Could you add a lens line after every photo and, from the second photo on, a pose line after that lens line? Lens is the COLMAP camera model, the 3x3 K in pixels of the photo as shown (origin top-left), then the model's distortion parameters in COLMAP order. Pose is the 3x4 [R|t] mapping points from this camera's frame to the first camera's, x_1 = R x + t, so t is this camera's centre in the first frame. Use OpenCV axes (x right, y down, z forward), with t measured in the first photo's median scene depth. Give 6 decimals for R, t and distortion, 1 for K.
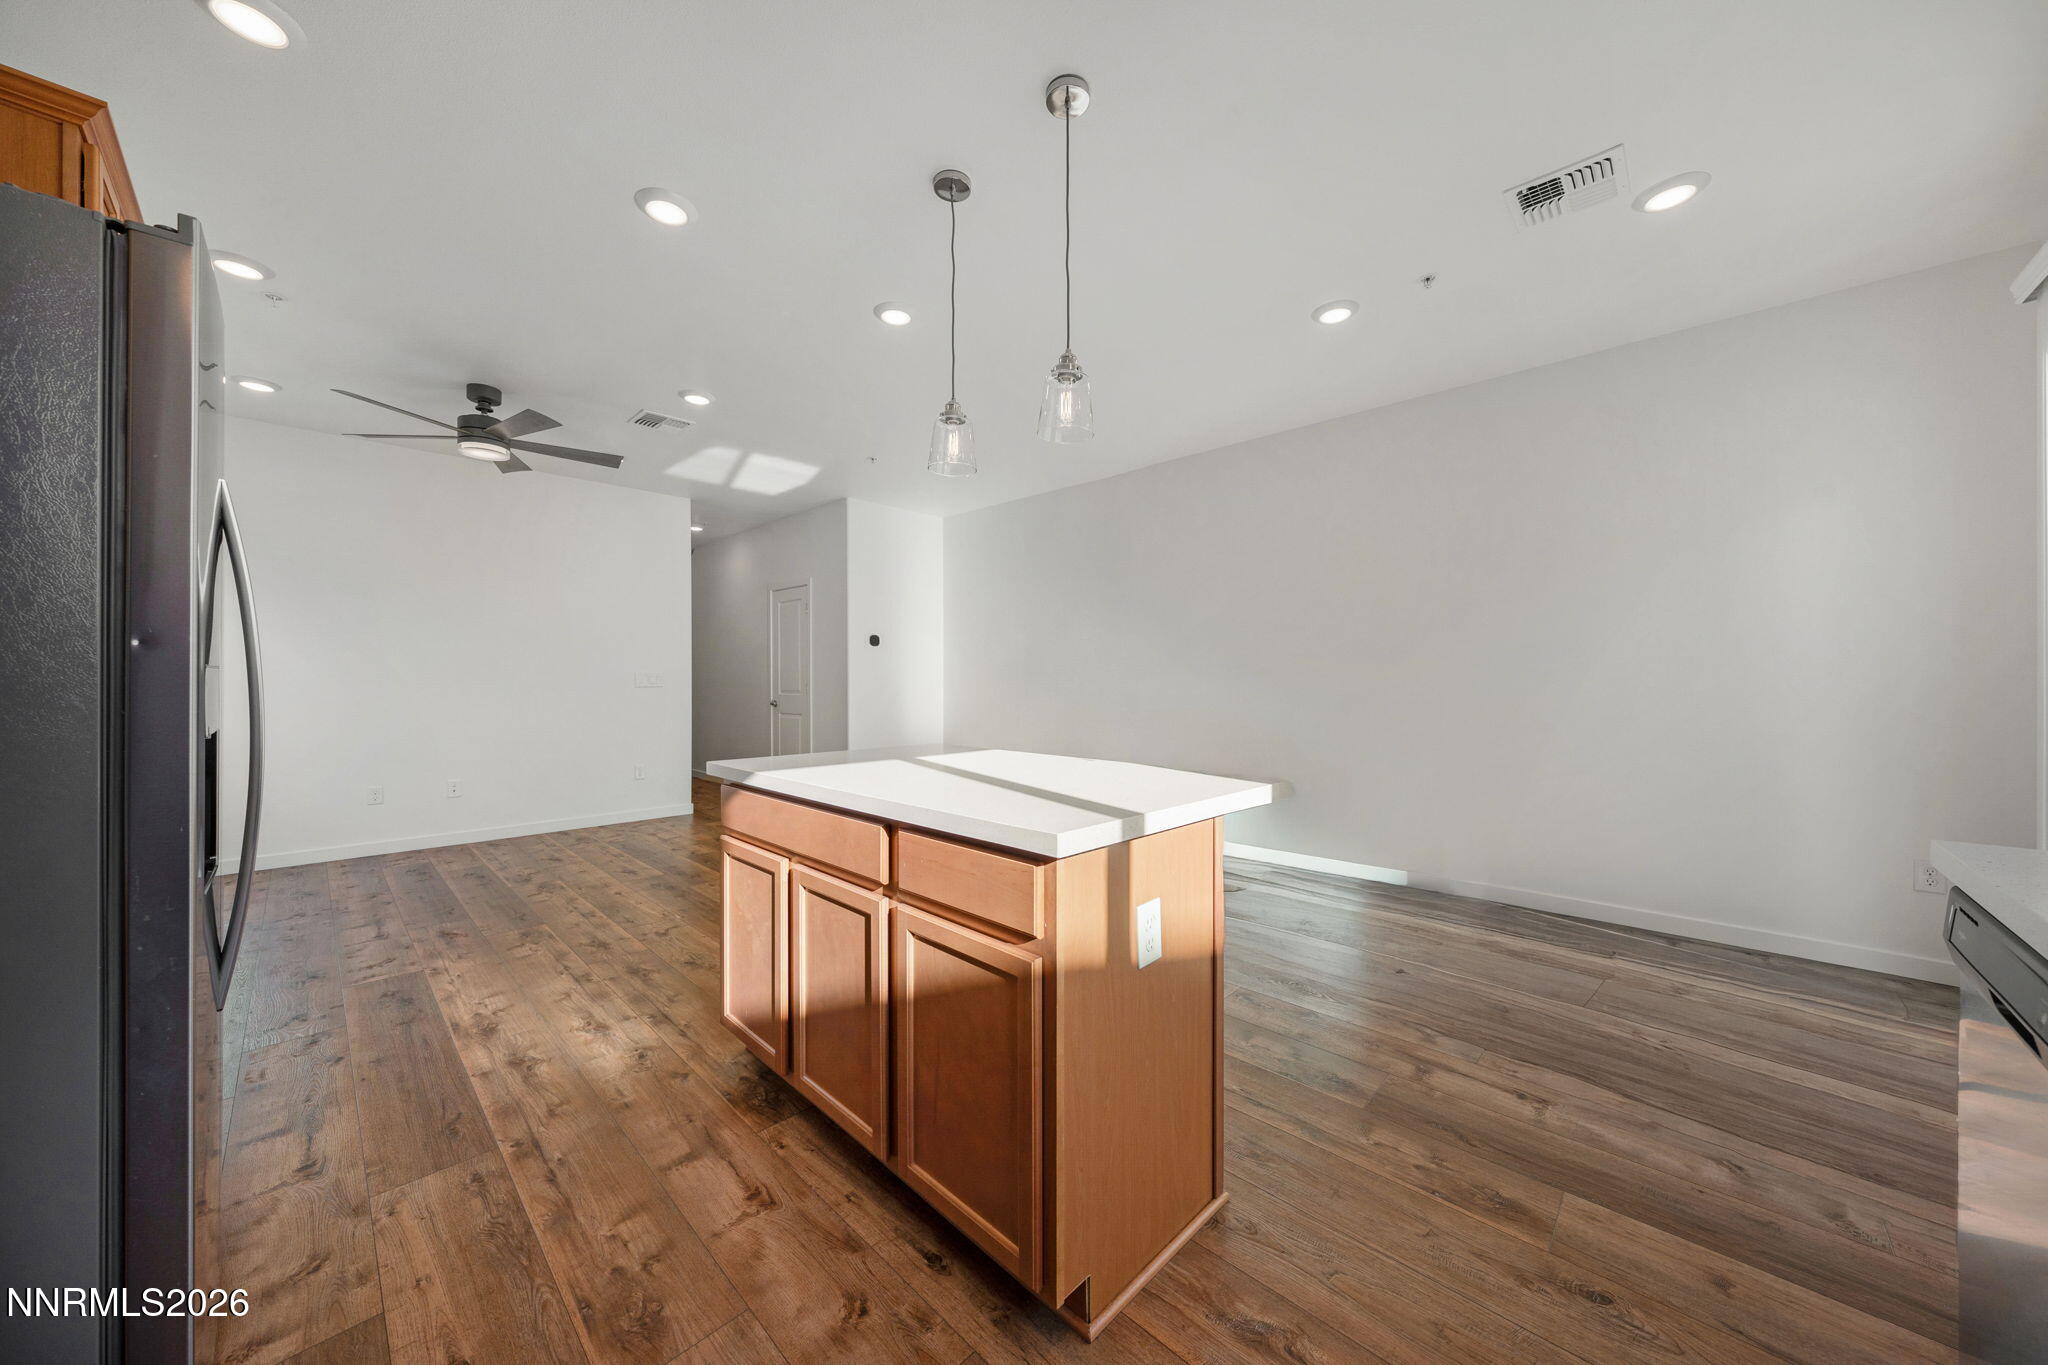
lens RADIAL K [[676.2, 0, 1024.0], [0, 676.2, 682.5], [0, 0, 1]] dist [-0.000788, -0.000110]
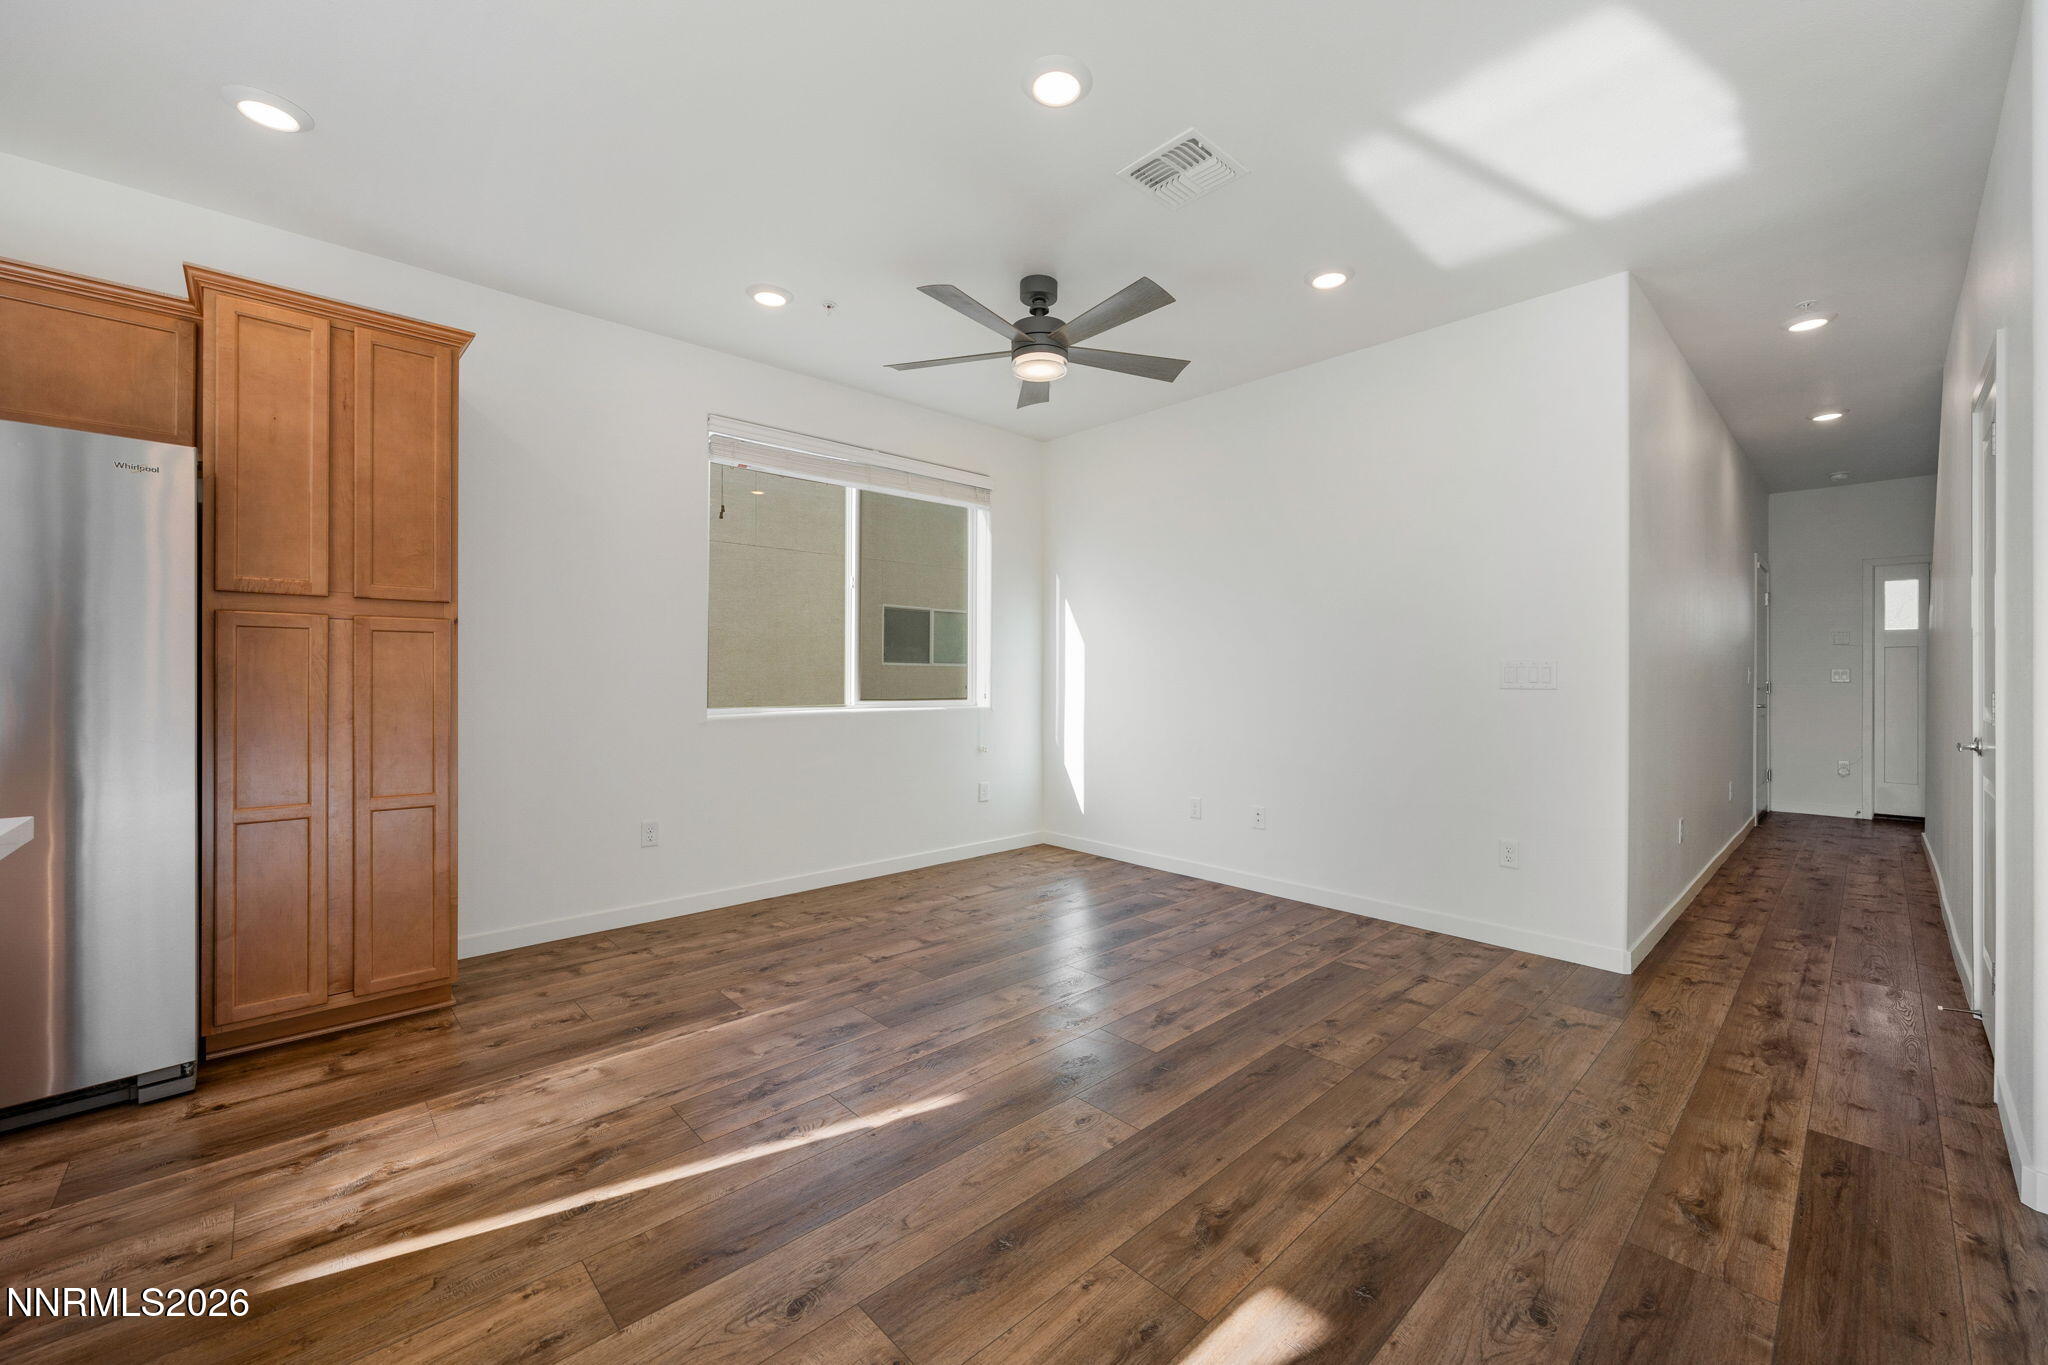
lens RADIAL K [[809.1, 0, 1024.0], [0, 809.1, 682.5], [0, 0, 1]] dist [-0.001222, -0.000976]
pose [[-0.013625, 0.016249, -0.999775, 0.149775], [-0.019095, 0.999681, 0.016508, -0.018795], [0.999725, 0.019316, -0.013310, 1.492666]]
